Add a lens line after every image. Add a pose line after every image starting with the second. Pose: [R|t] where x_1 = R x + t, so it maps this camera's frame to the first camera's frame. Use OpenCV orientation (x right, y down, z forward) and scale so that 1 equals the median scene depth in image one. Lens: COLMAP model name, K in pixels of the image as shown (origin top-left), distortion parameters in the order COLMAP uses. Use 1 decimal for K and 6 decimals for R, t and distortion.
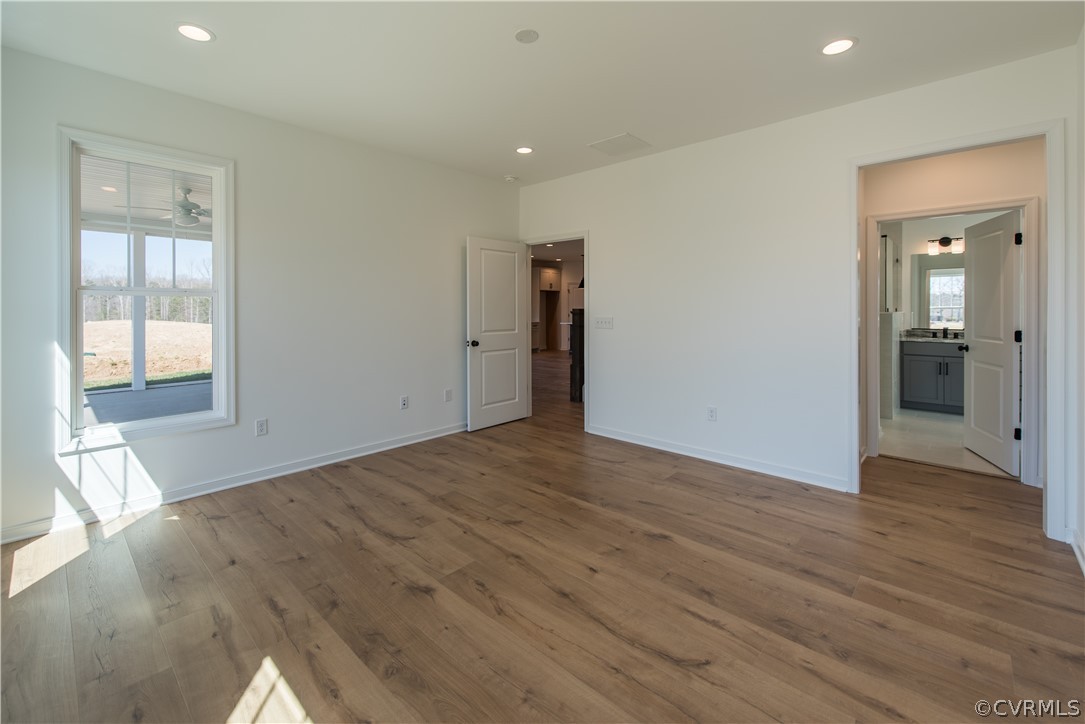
lens RADIAL K [[445.0, 0, 547.2], [0, 445.0, 317.9], [0, 0, 1]] dist [0.009747, 0.000099]
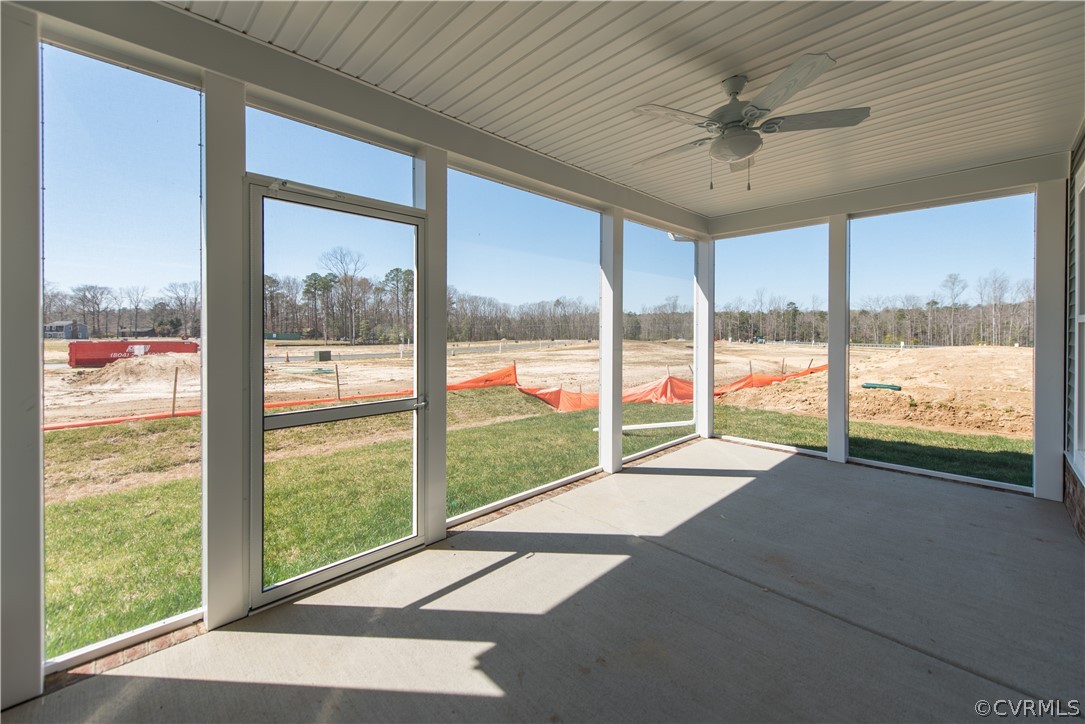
lens RADIAL K [[435.3, 0, 538.8], [0, 435.3, 330.0], [0, 0, 1]] dist [0.000567, -0.000081]
pose [[-0.073540, -0.000385, -0.997292, -0.696631], [-0.023343, 0.999727, 0.001335, -0.051048], [0.997019, 0.023378, -0.073528, 1.703125]]
